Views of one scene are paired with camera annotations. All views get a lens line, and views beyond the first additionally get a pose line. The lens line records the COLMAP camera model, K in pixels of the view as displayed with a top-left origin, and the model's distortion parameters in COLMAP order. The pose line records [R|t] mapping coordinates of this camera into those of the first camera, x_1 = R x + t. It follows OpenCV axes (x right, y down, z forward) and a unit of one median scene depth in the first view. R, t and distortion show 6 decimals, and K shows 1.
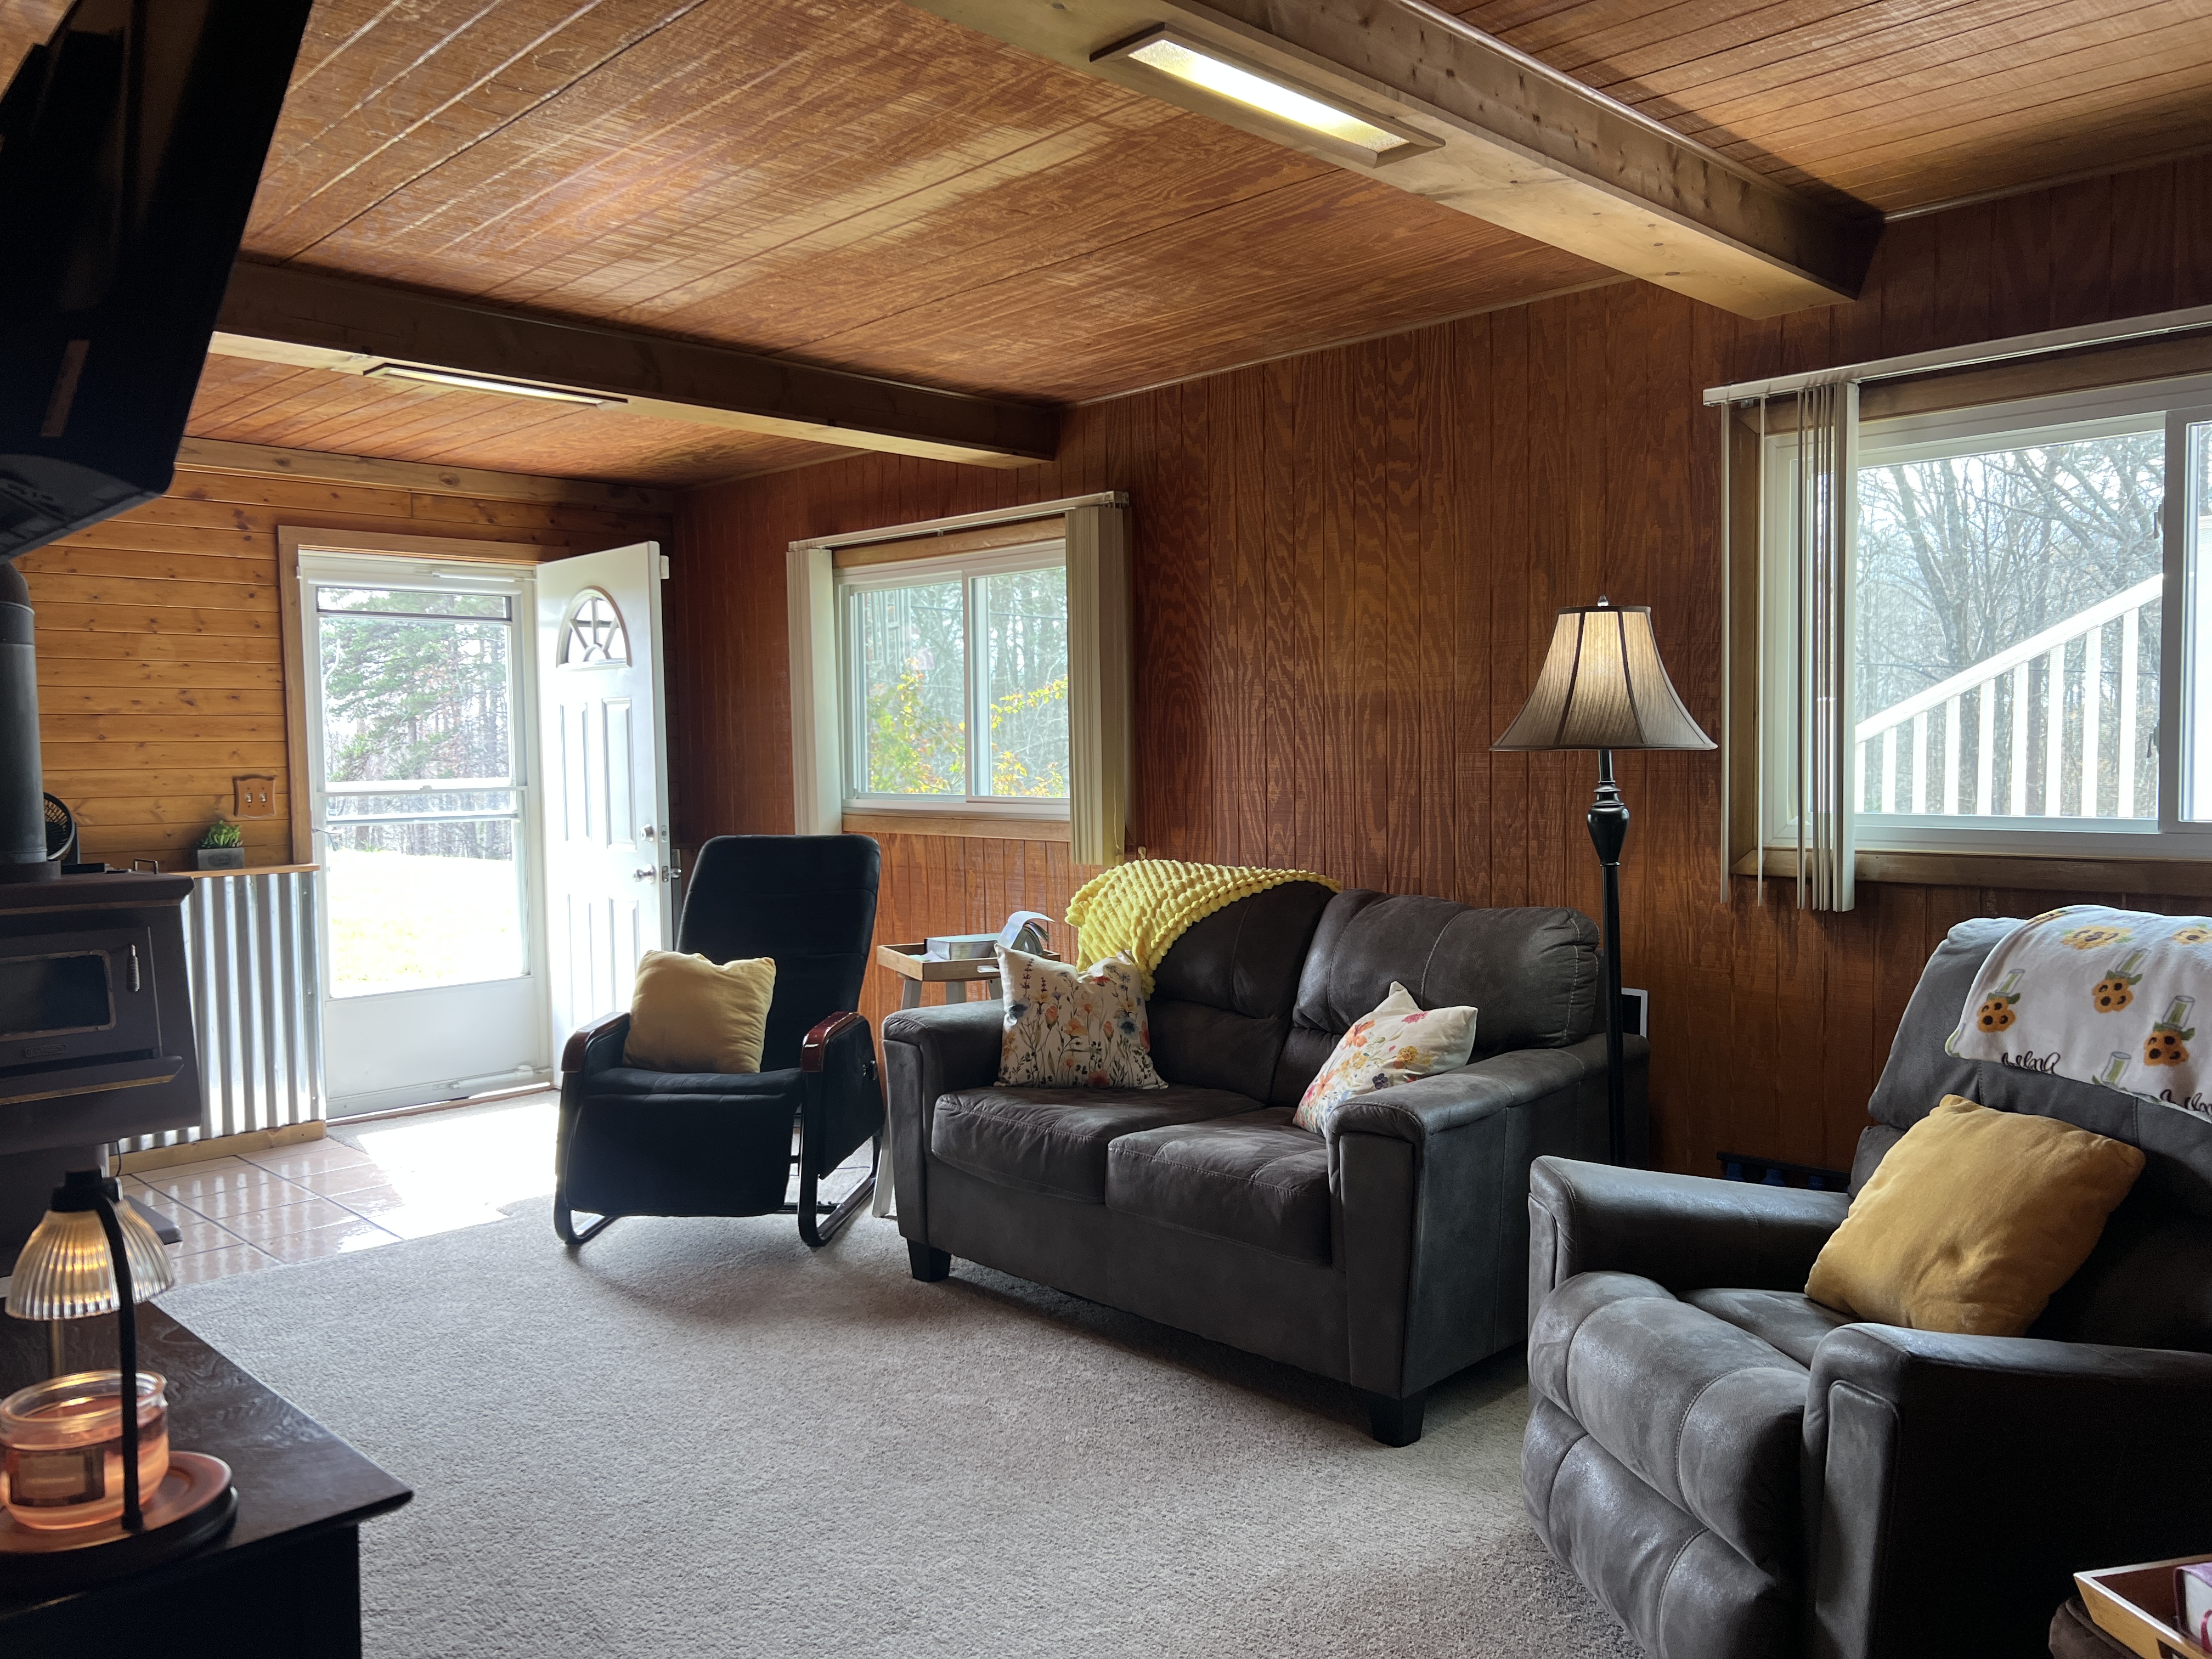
lens RADIAL K [[1659.4, 0, 1095.8], [0, 1659.4, 831.3], [0, 0, 1]] dist [0.061819, -0.069382]
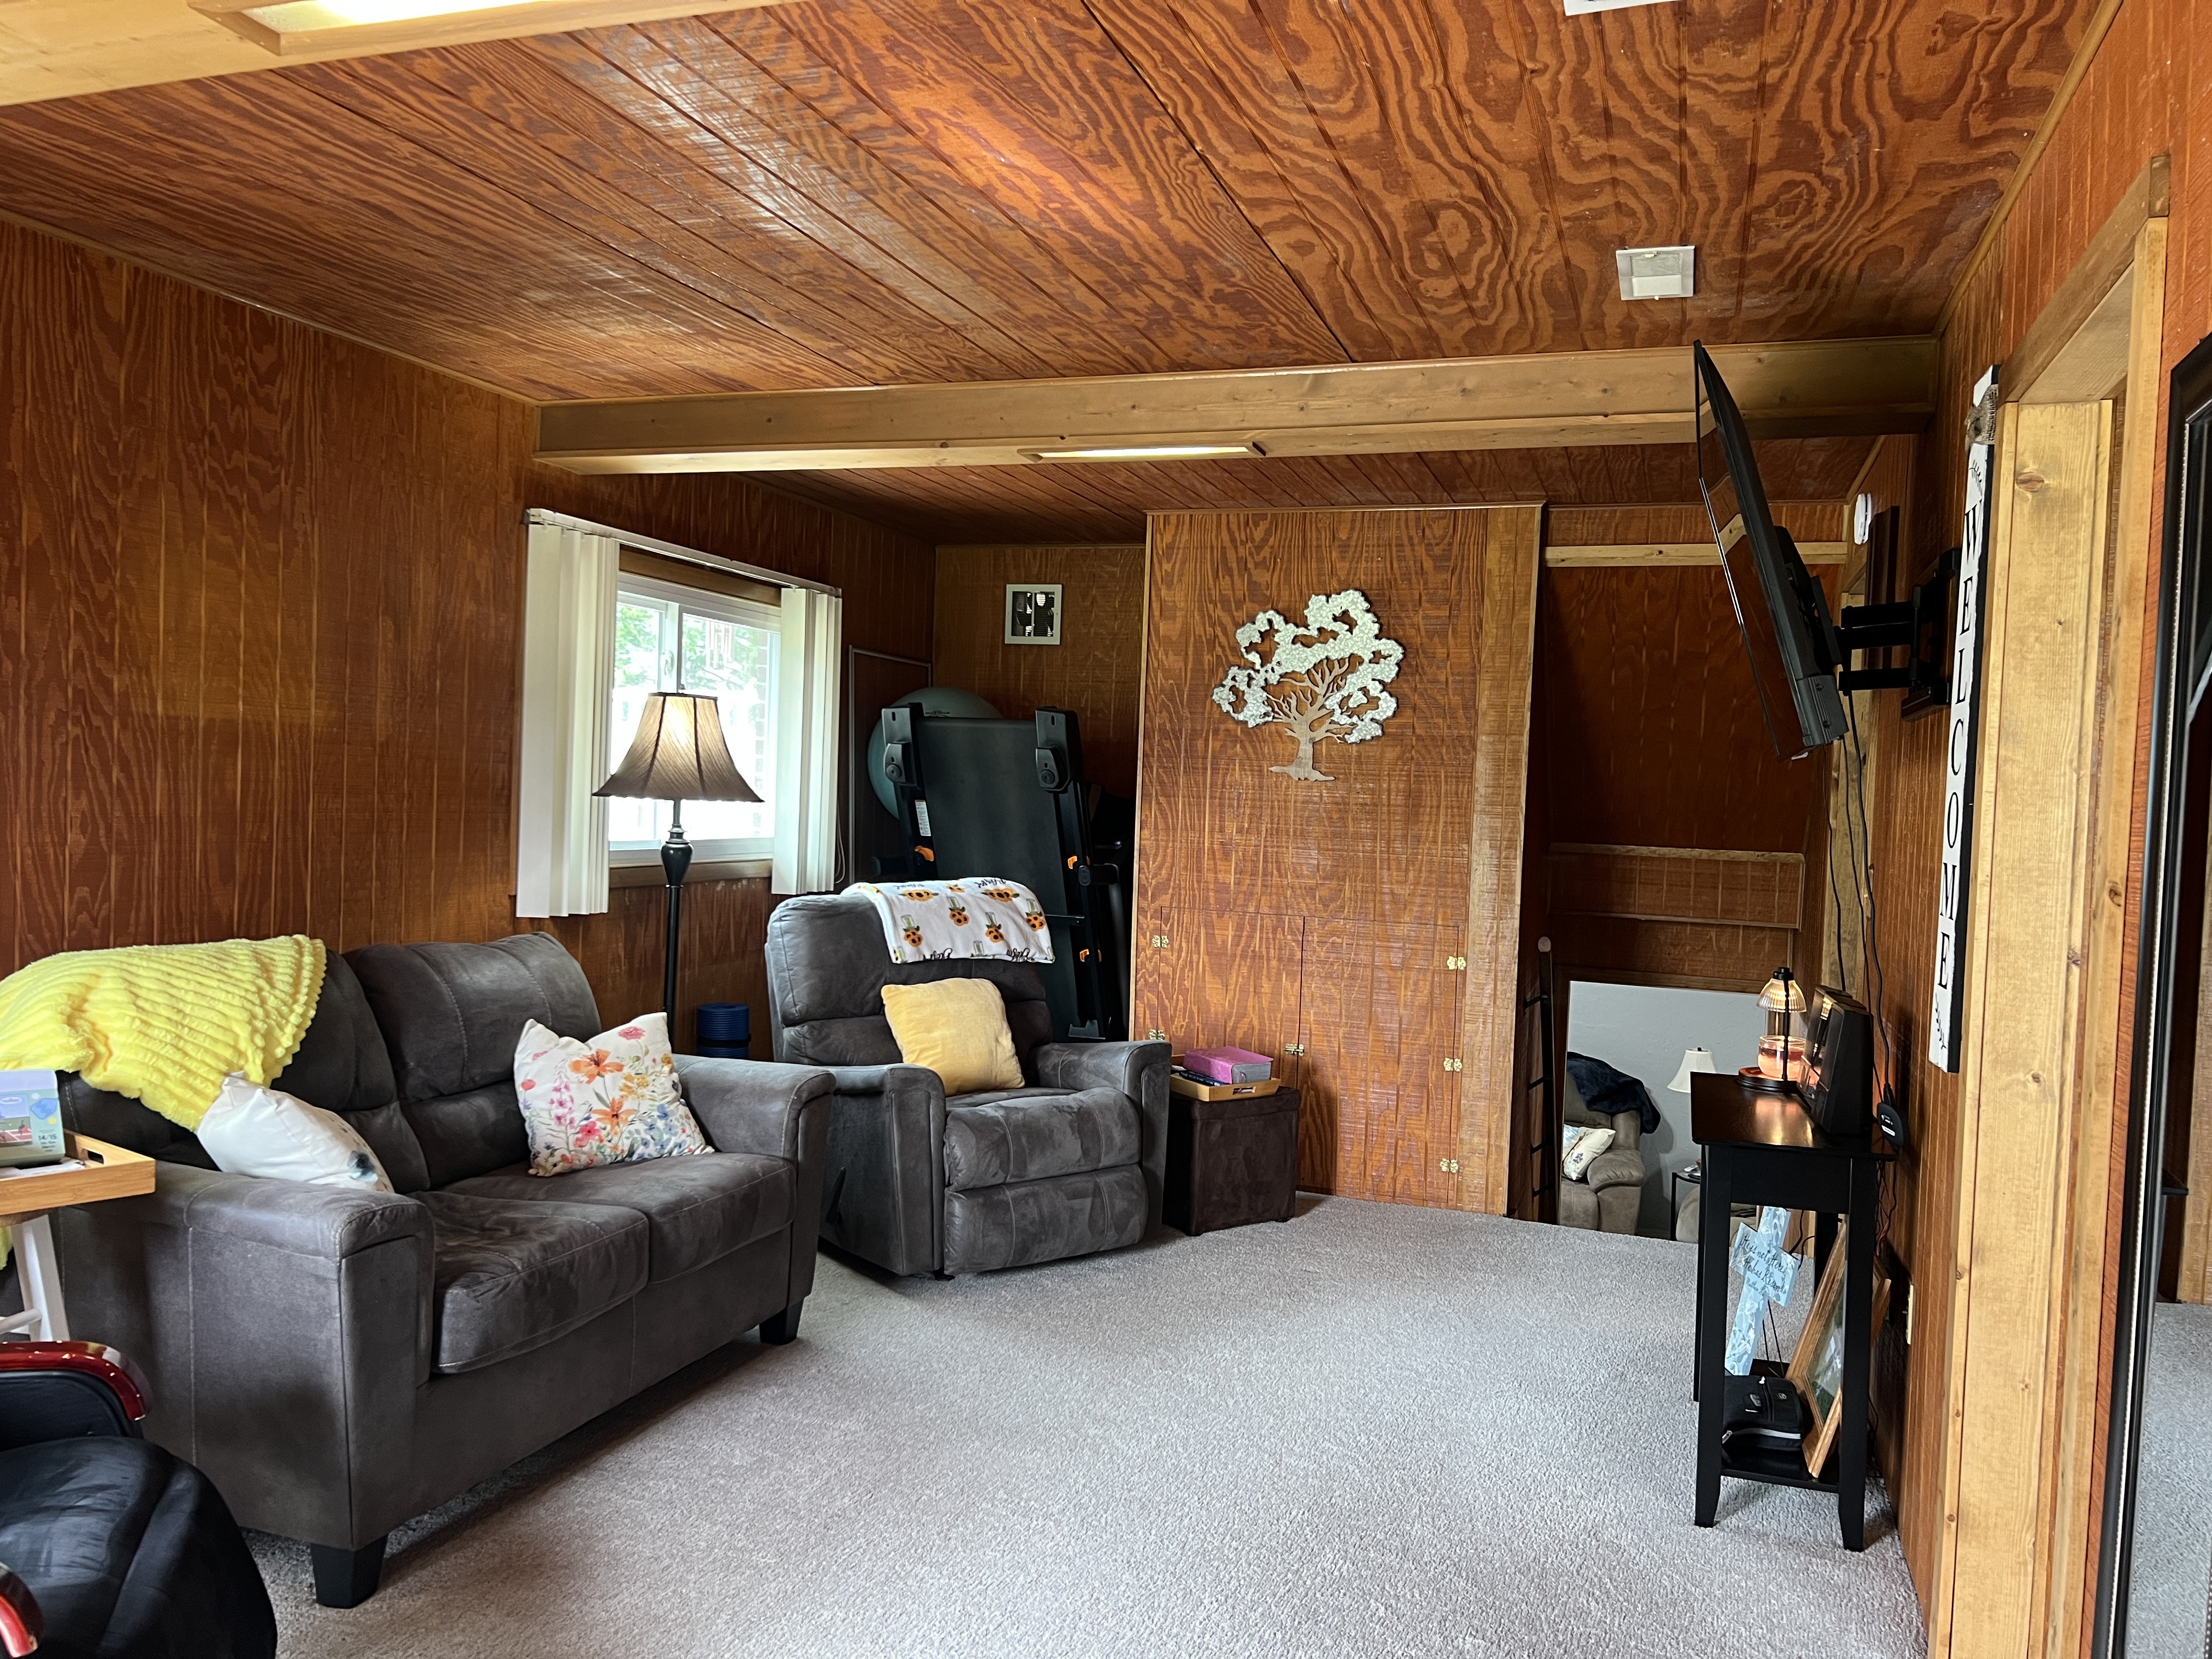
lens RADIAL K [[1659.4, 0, 1112.3], [0, 1659.4, 833.7], [0, 0, 1]] dist [0.061819, -0.069382]
pose [[-0.449009, -0.028487, 0.893073, -0.782529], [0.013709, 0.999154, 0.038763, -0.052303], [-0.893422, 0.029648, -0.448239, 0.975504]]
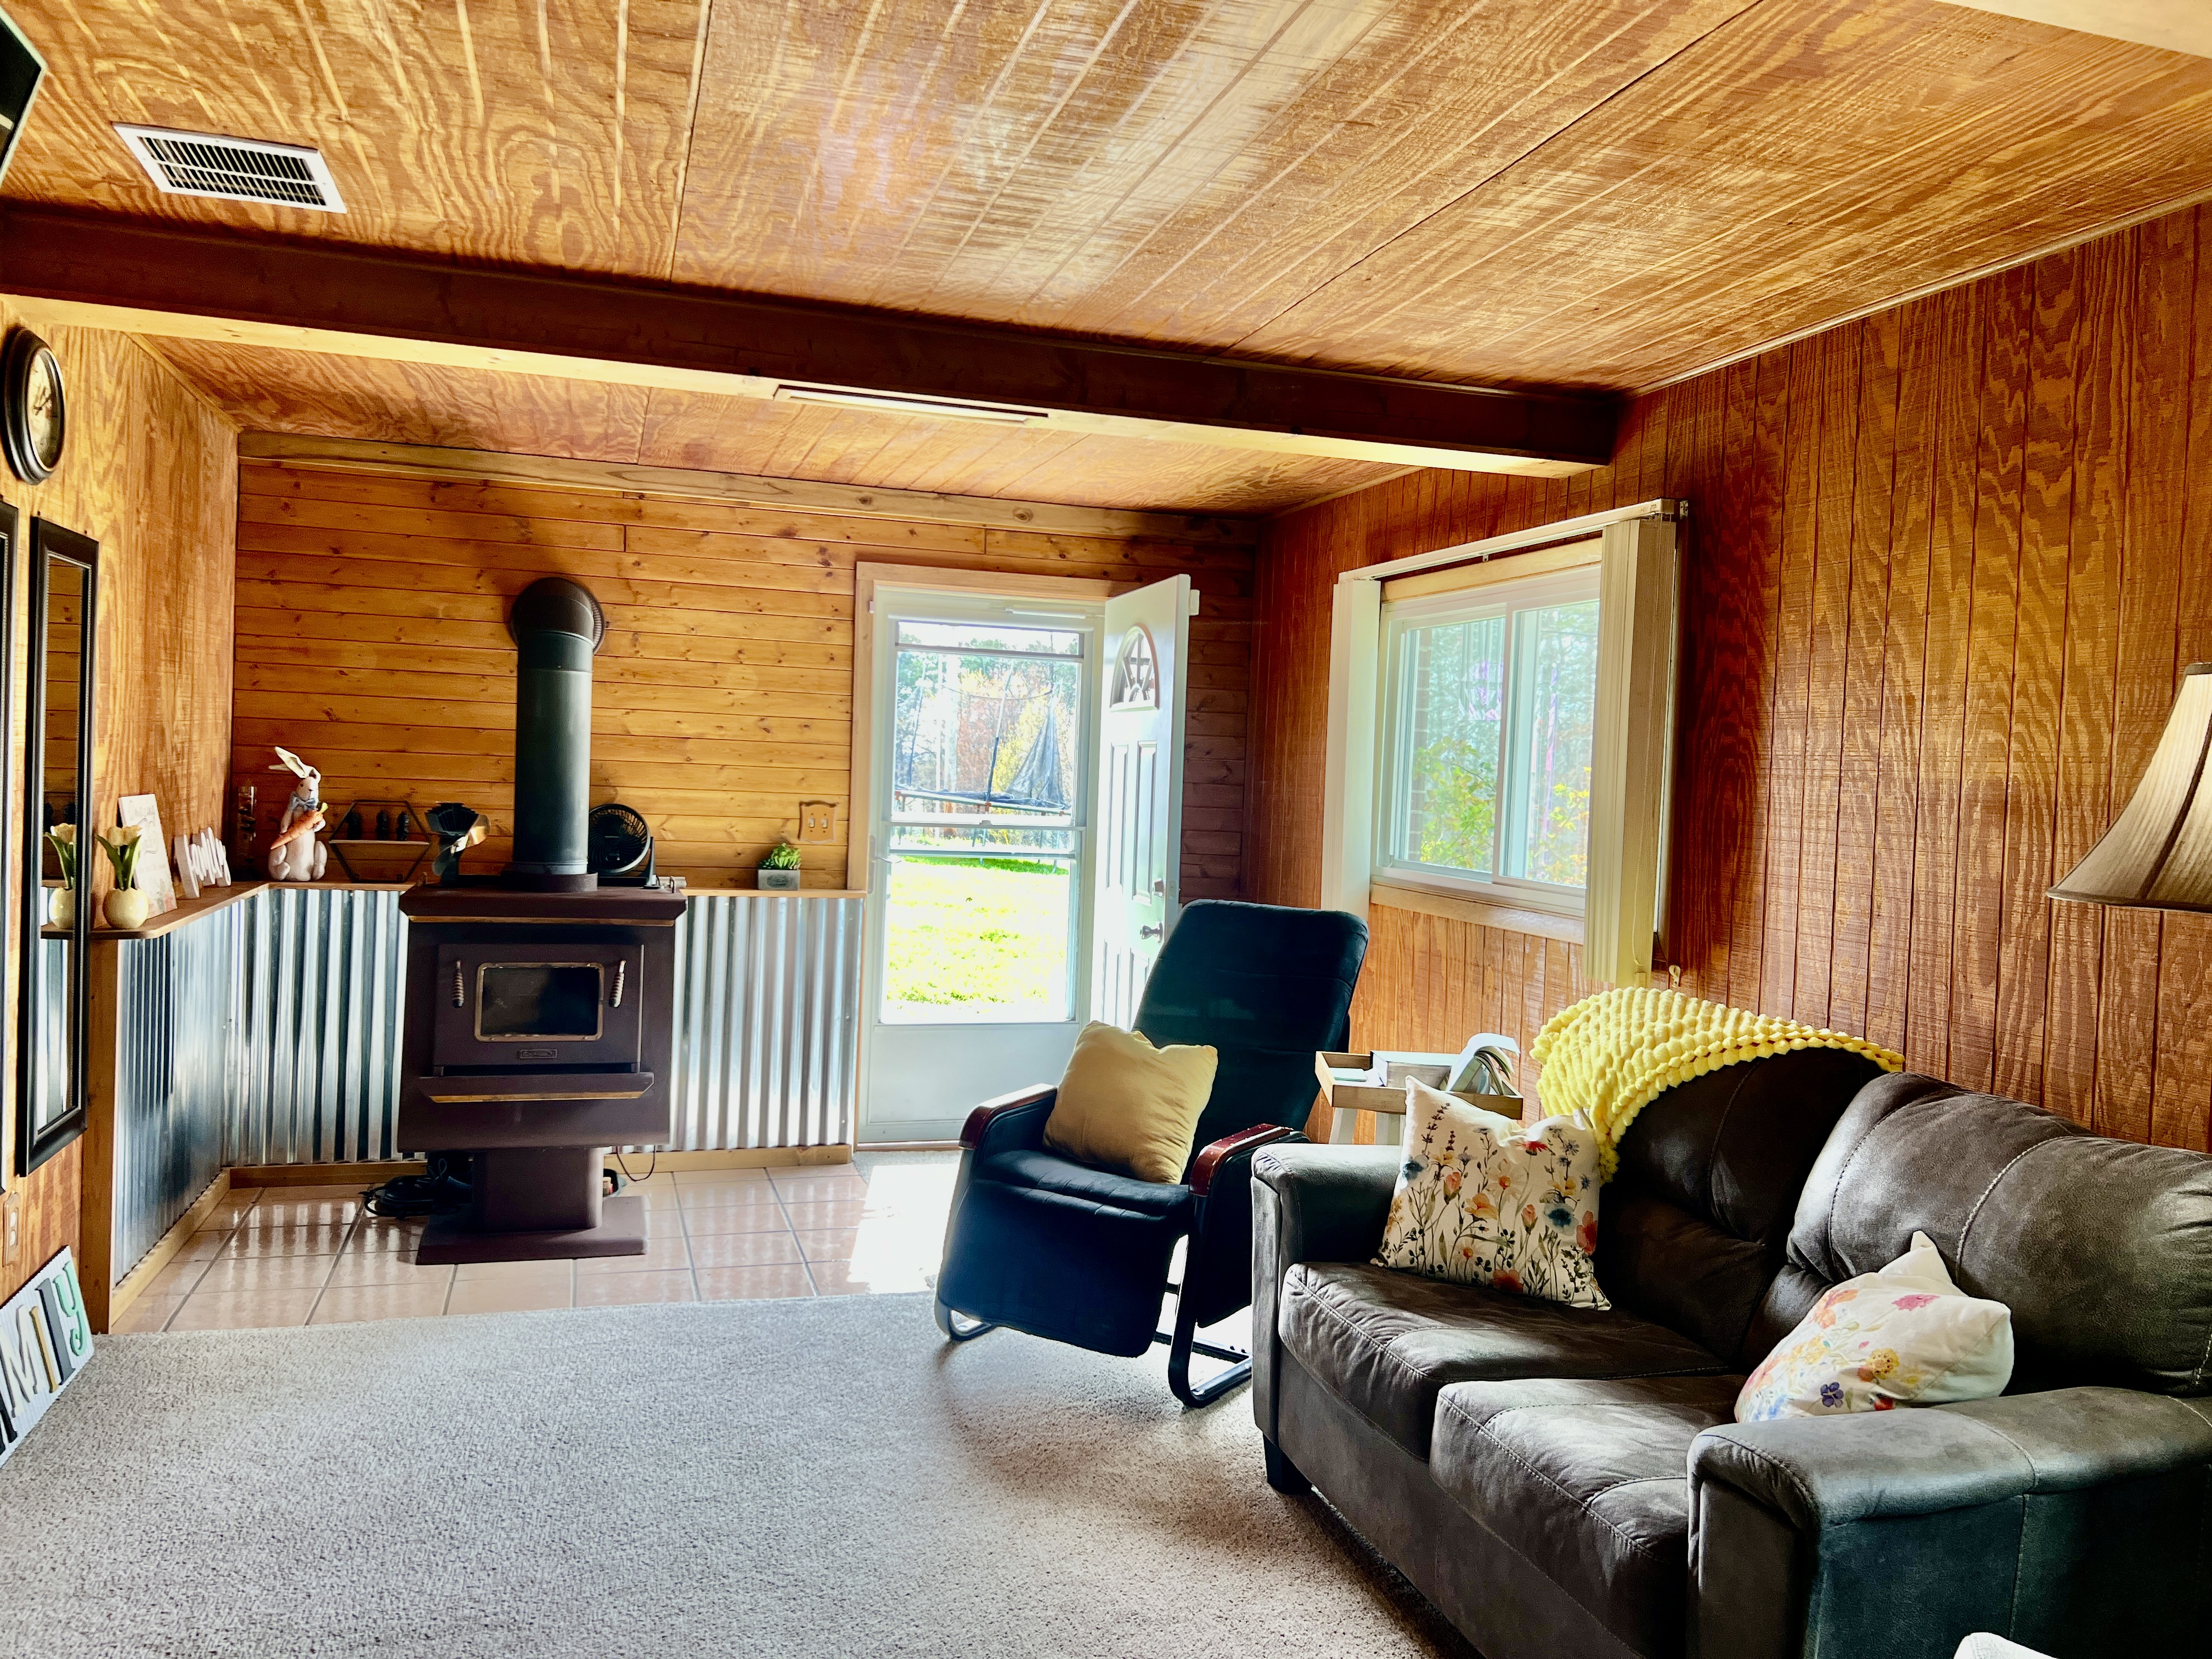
lens RADIAL K [[1659.4, 0, 1082.8], [0, 1659.4, 804.0], [0, 0, 1]] dist [0.061819, -0.069382]
pose [[0.882257, 0.058916, -0.467068, 0.160814], [-0.076952, 0.996842, -0.019615, -0.032243], [0.464437, 0.053247, 0.884004, 0.222938]]
